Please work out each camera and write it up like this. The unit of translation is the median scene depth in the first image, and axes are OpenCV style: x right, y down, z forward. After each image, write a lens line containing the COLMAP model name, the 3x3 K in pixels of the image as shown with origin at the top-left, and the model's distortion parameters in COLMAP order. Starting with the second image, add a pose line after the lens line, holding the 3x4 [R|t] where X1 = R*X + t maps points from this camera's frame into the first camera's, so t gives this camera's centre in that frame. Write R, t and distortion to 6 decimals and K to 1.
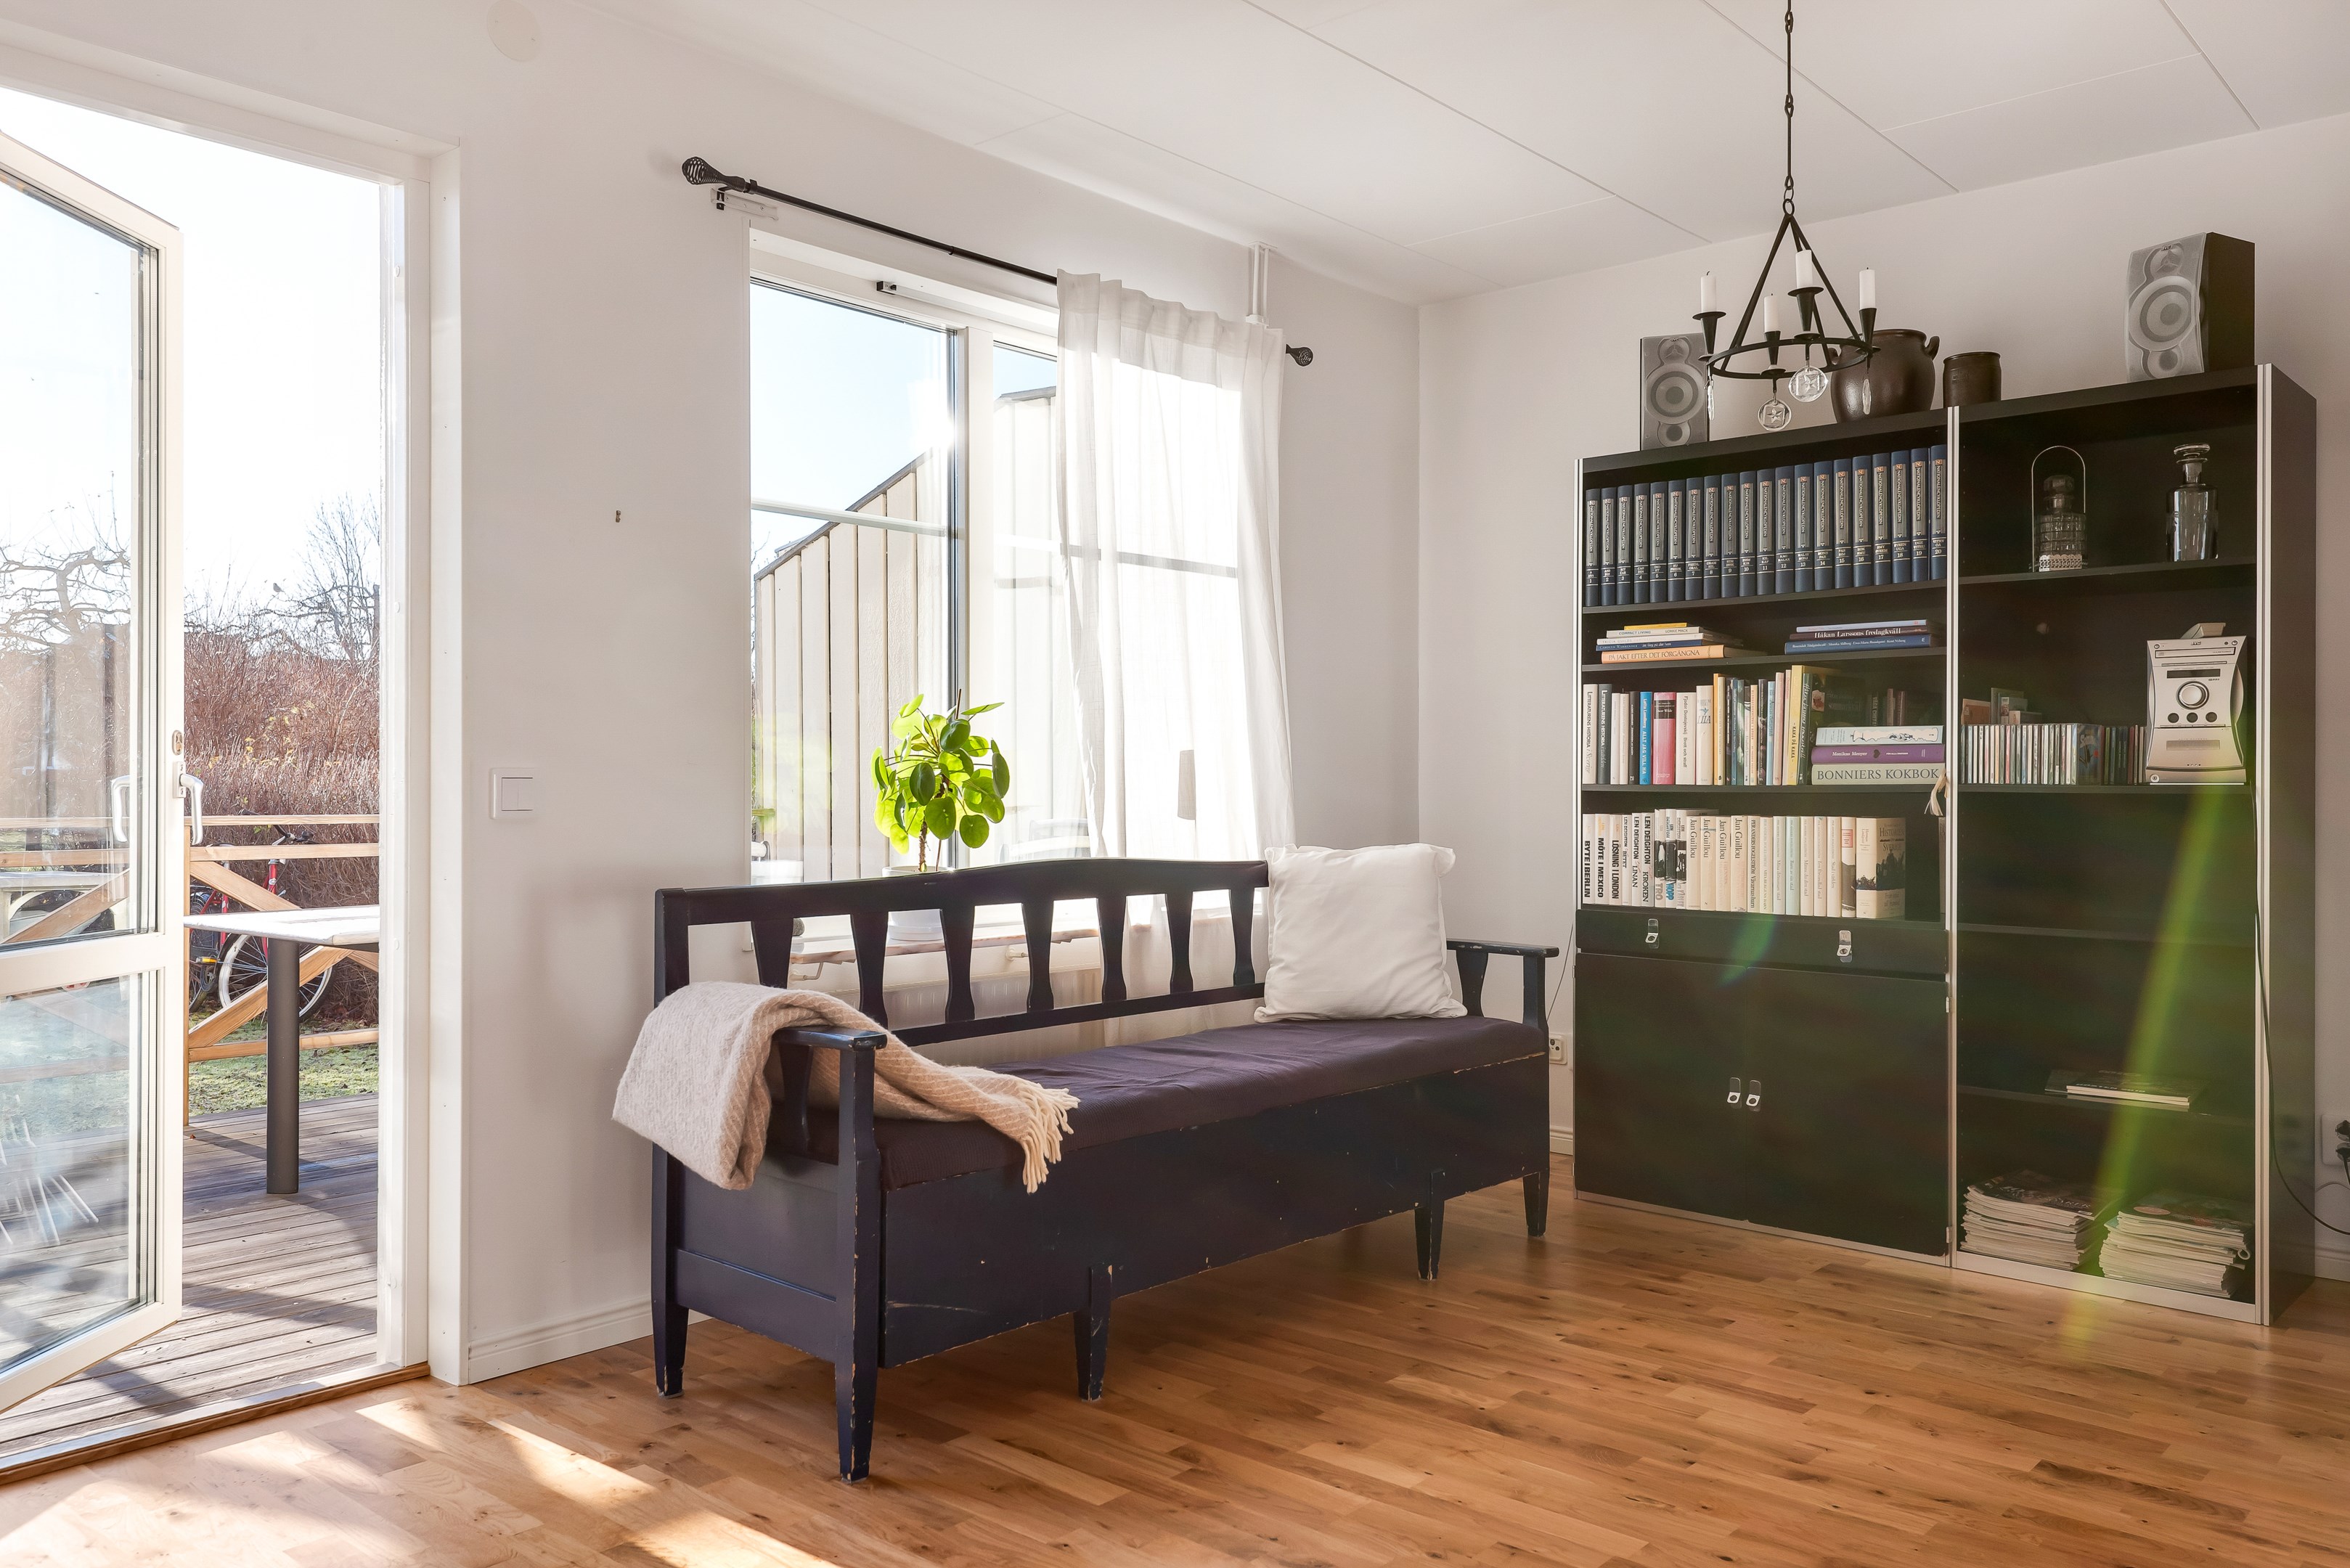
lens RADIAL K [[1729.0, 0, 1179.5], [0, 1729.0, 786.8], [0, 0, 1]] dist [0.044685, 0.000215]
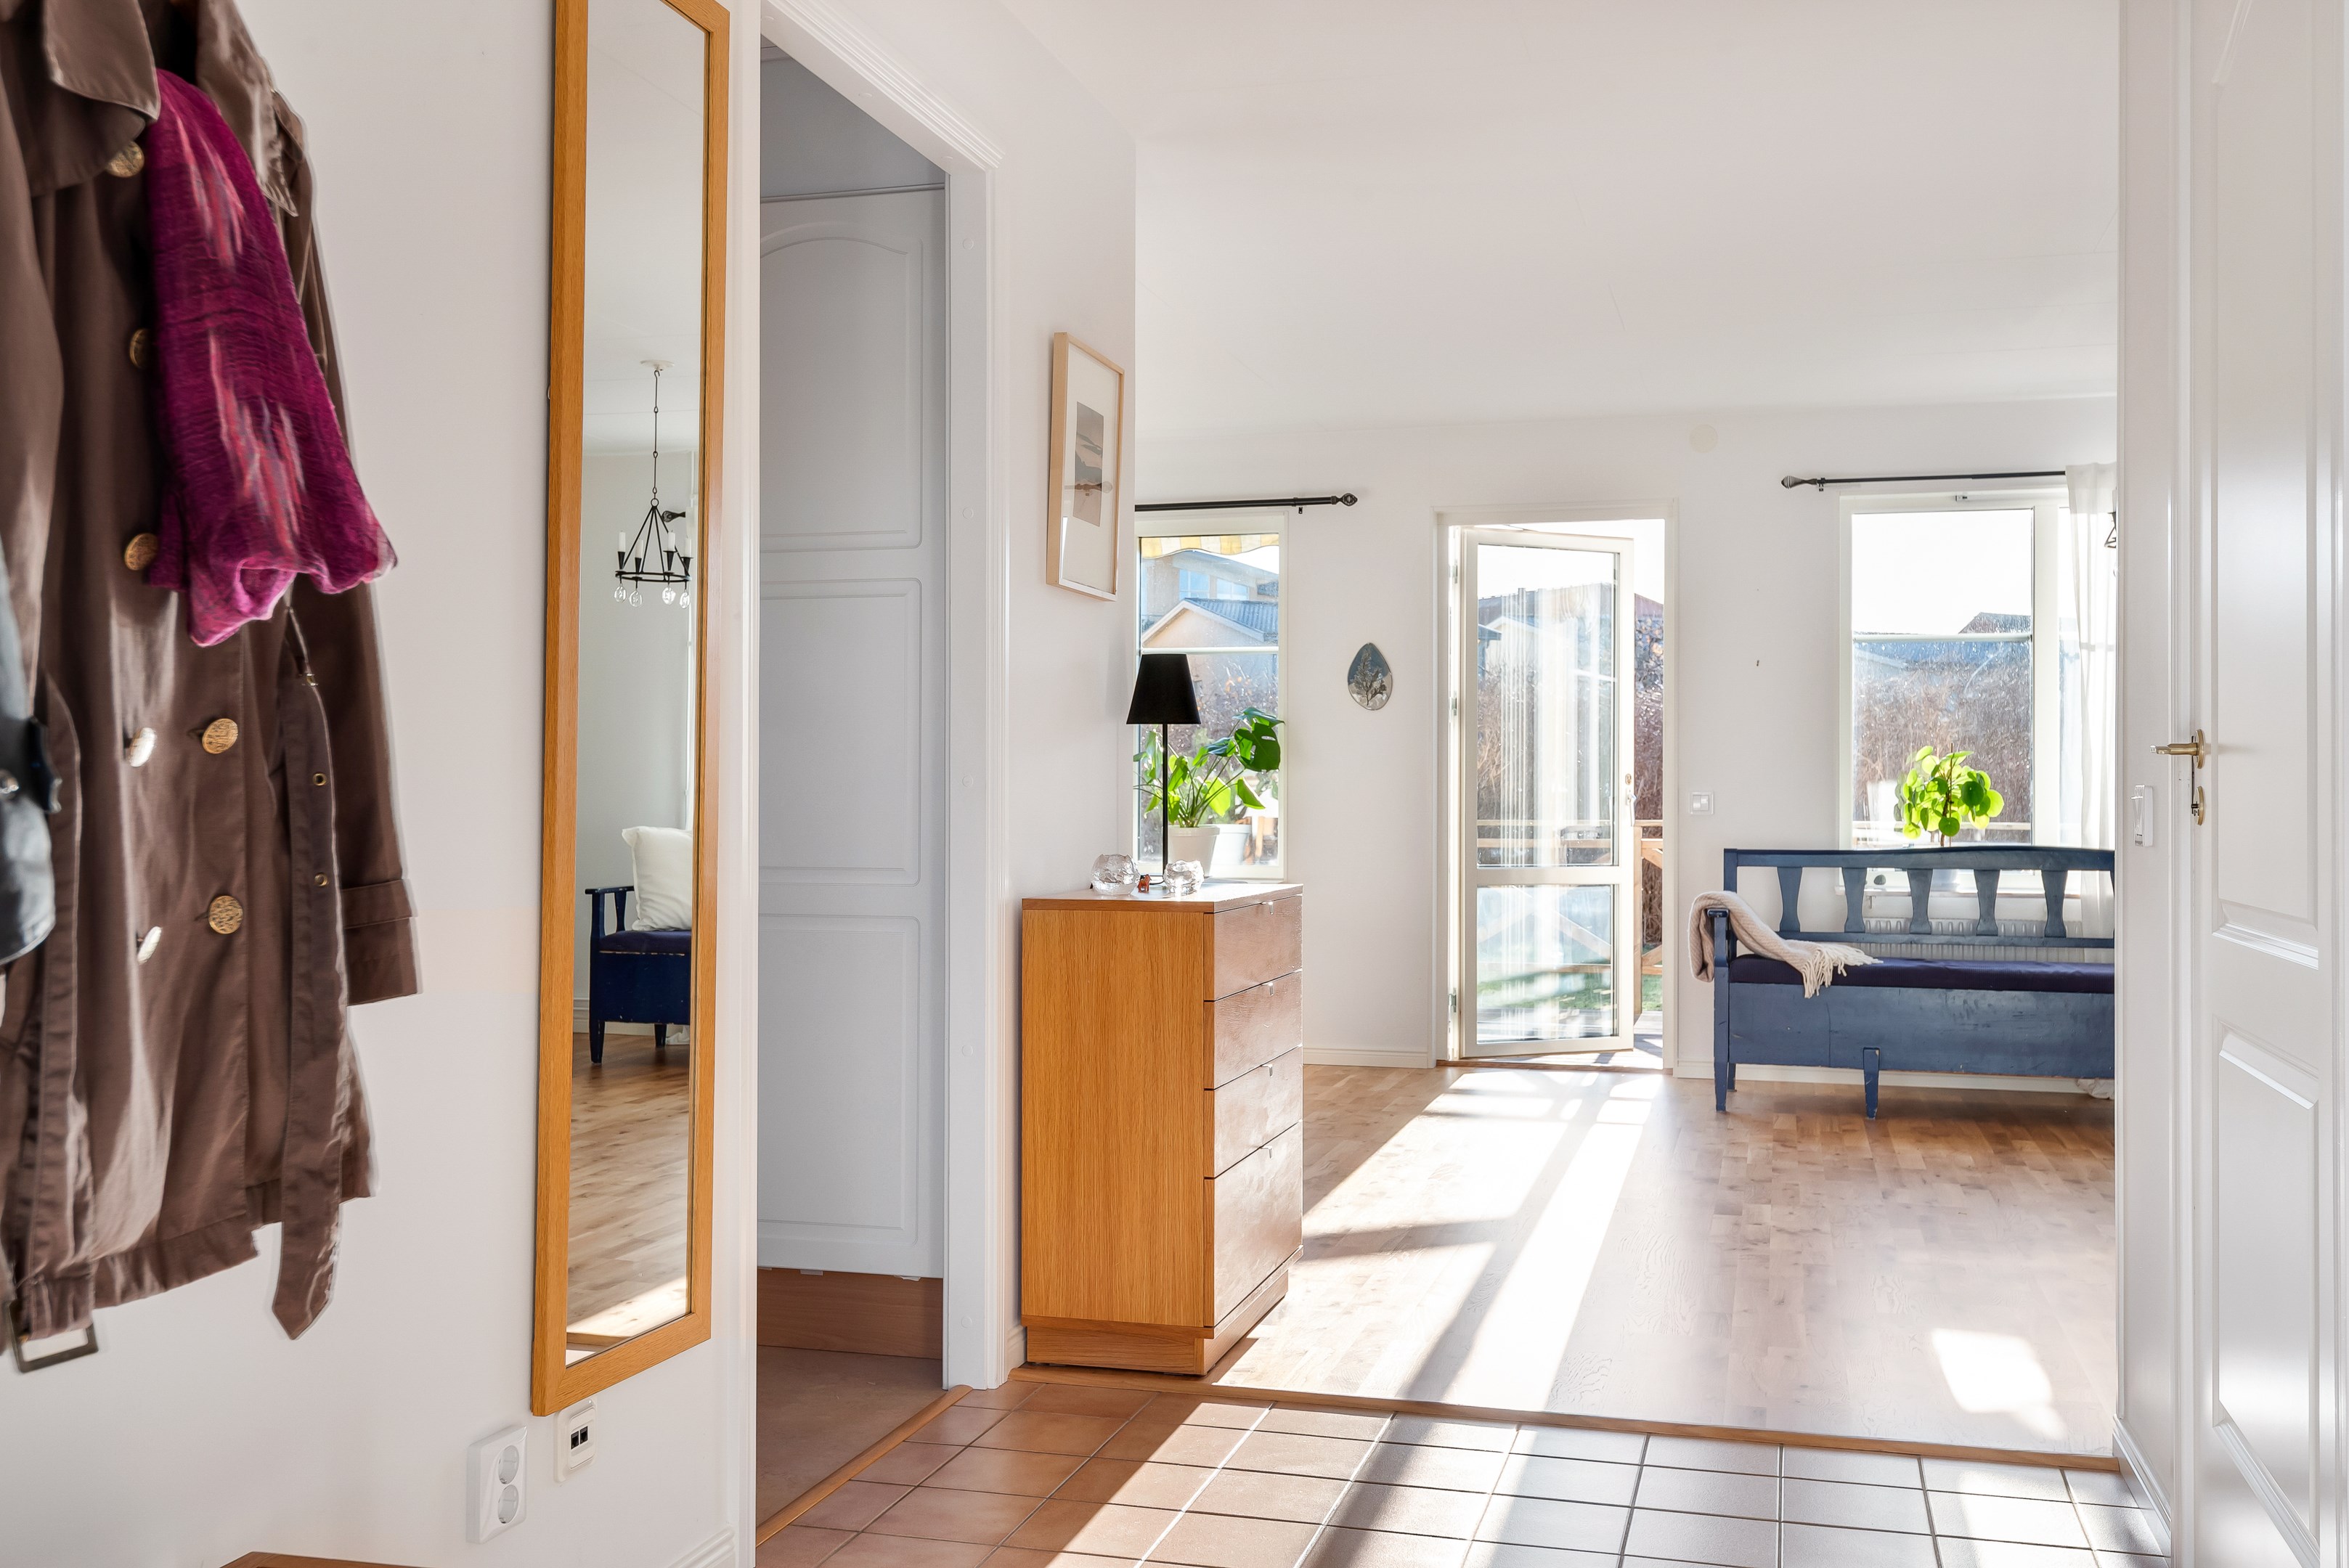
lens RADIAL K [[2094.1, 0, 1173.9], [0, 2094.1, 780.6], [0, 0, 1]] dist [-0.029270, 0.011383]
pose [[0.431412, -0.009251, -0.902108, 1.198772], [-0.006438, 0.999890, -0.013333, 0.010953], [0.902132, 0.011560, 0.431305, -0.486560]]
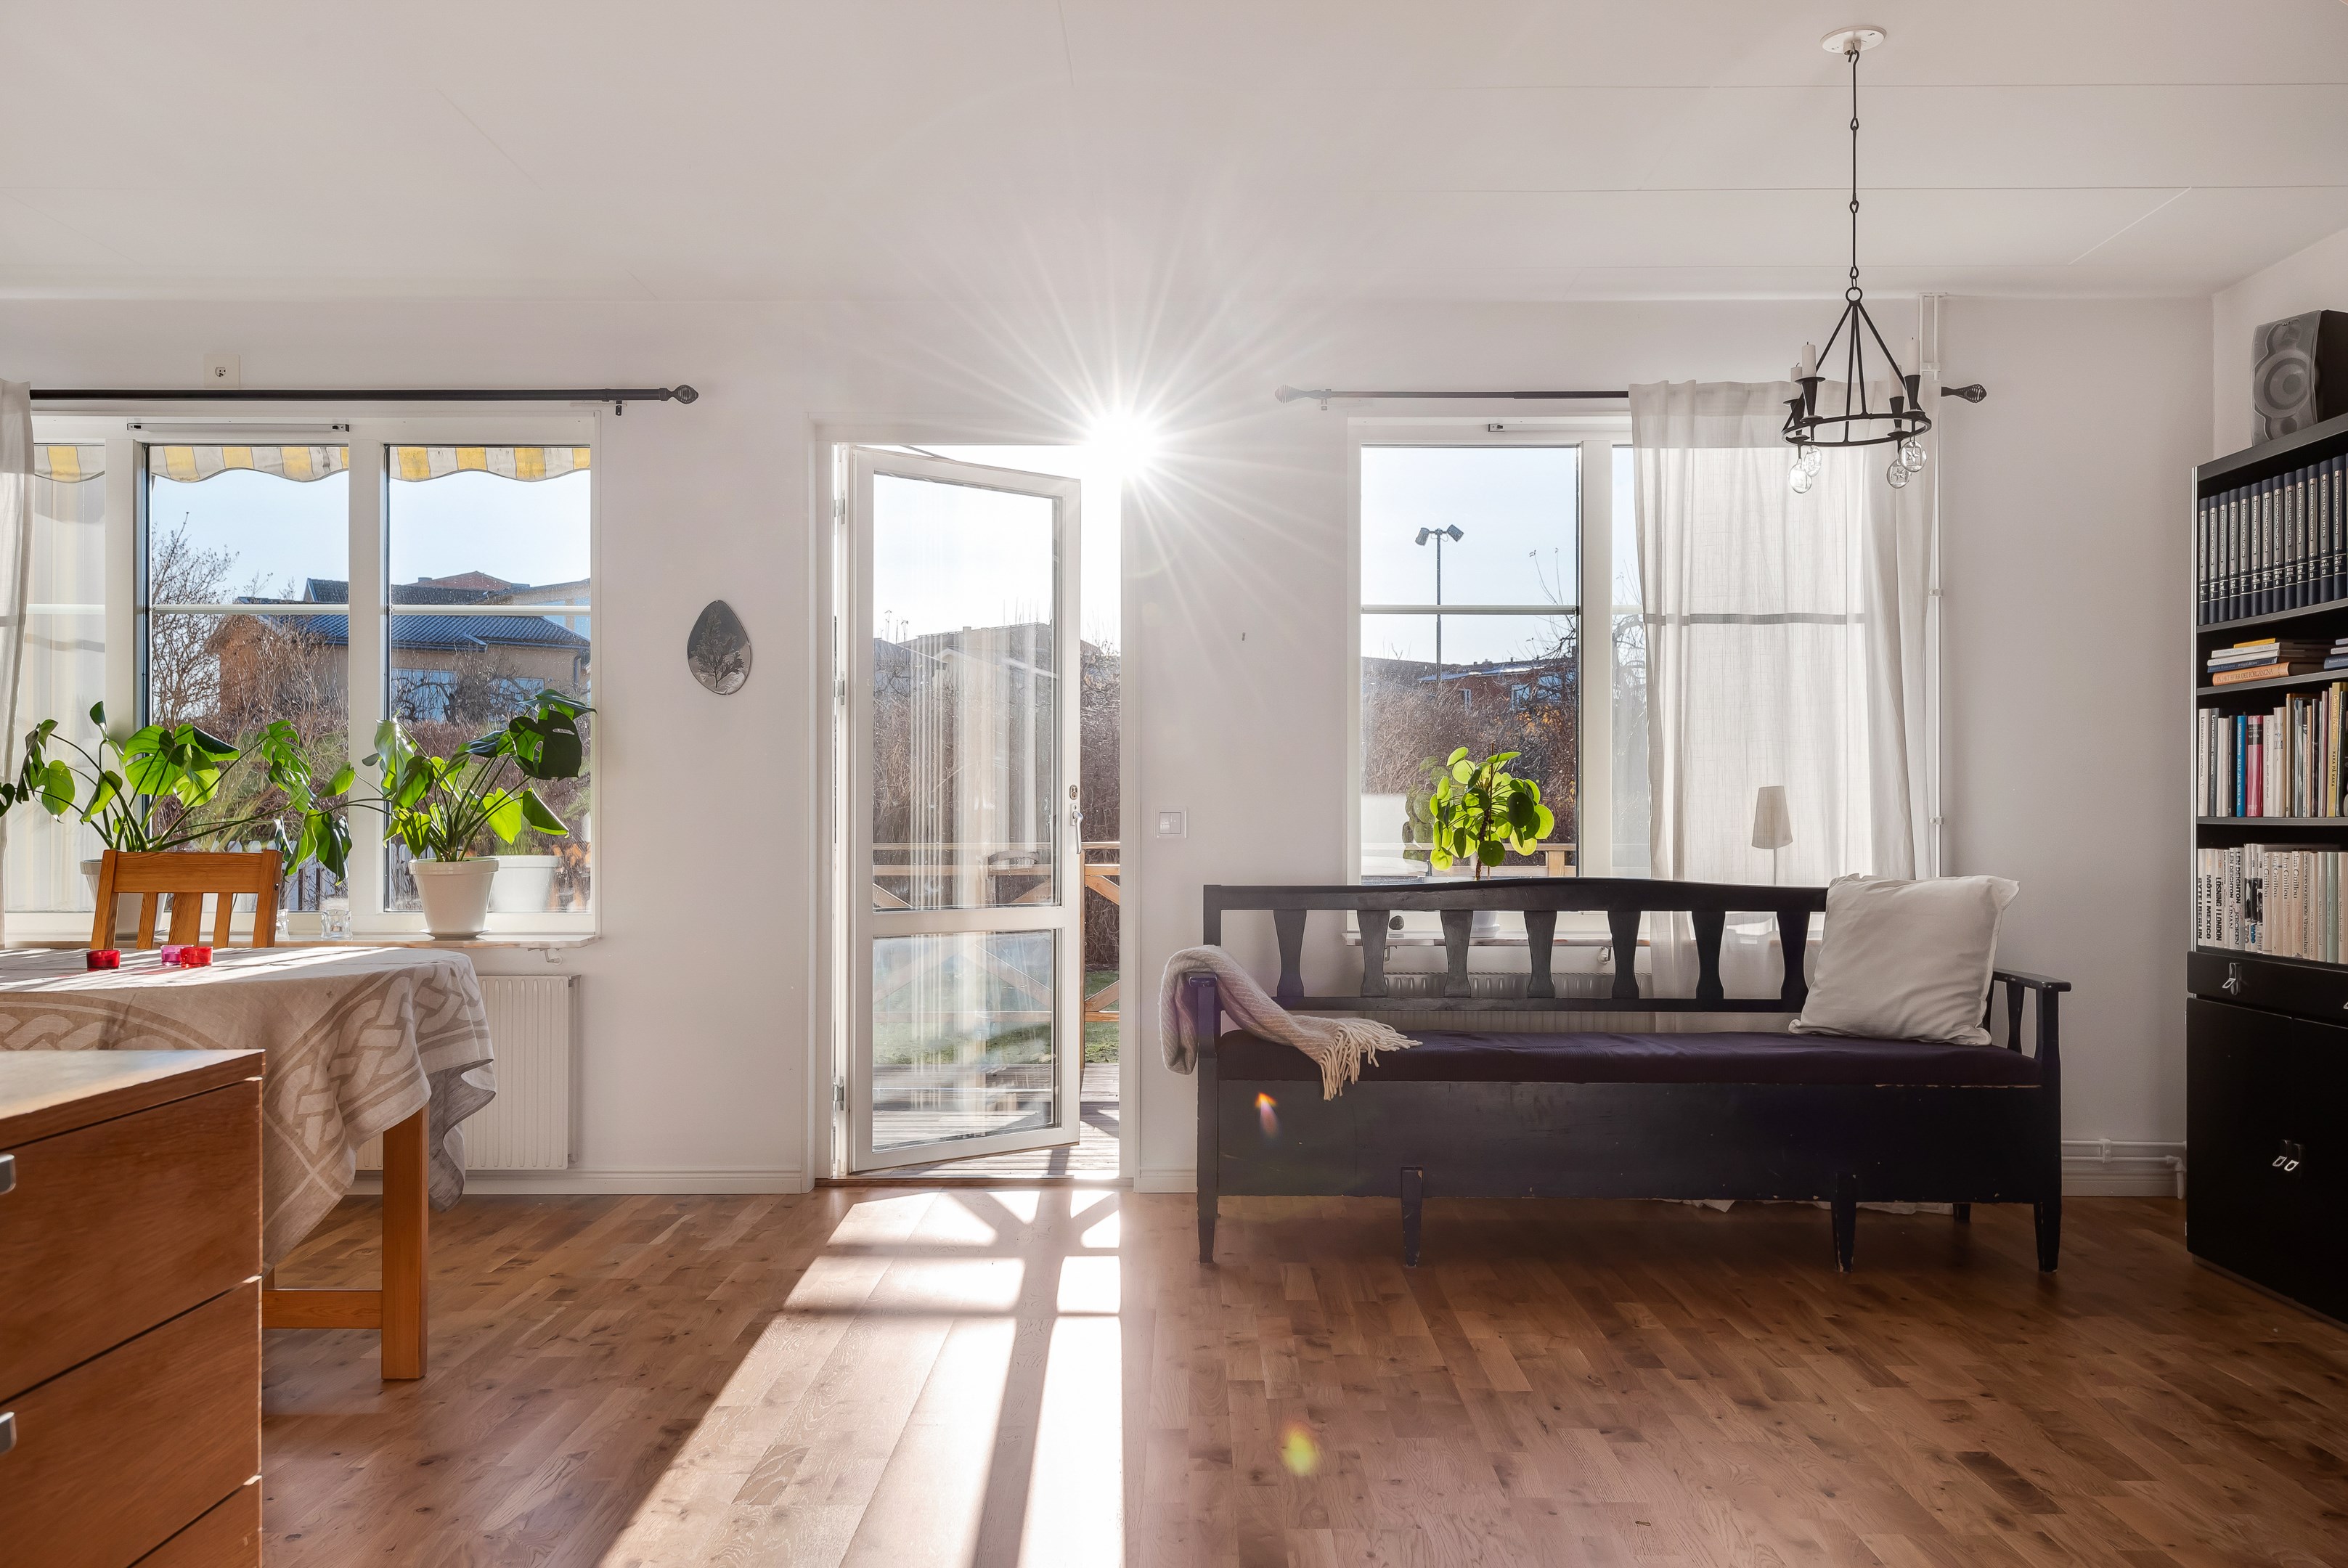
lens RADIAL K [[1832.5, 0, 1189.8], [0, 1832.5, 827.0], [0, 0, 1]] dist [0.011610, 0.009170]
pose [[0.665831, 0.003356, -0.746095, 0.639984], [-0.002093, 0.999994, 0.002631, 0.002775], [0.746100, -0.000190, 0.665834, -0.061687]]
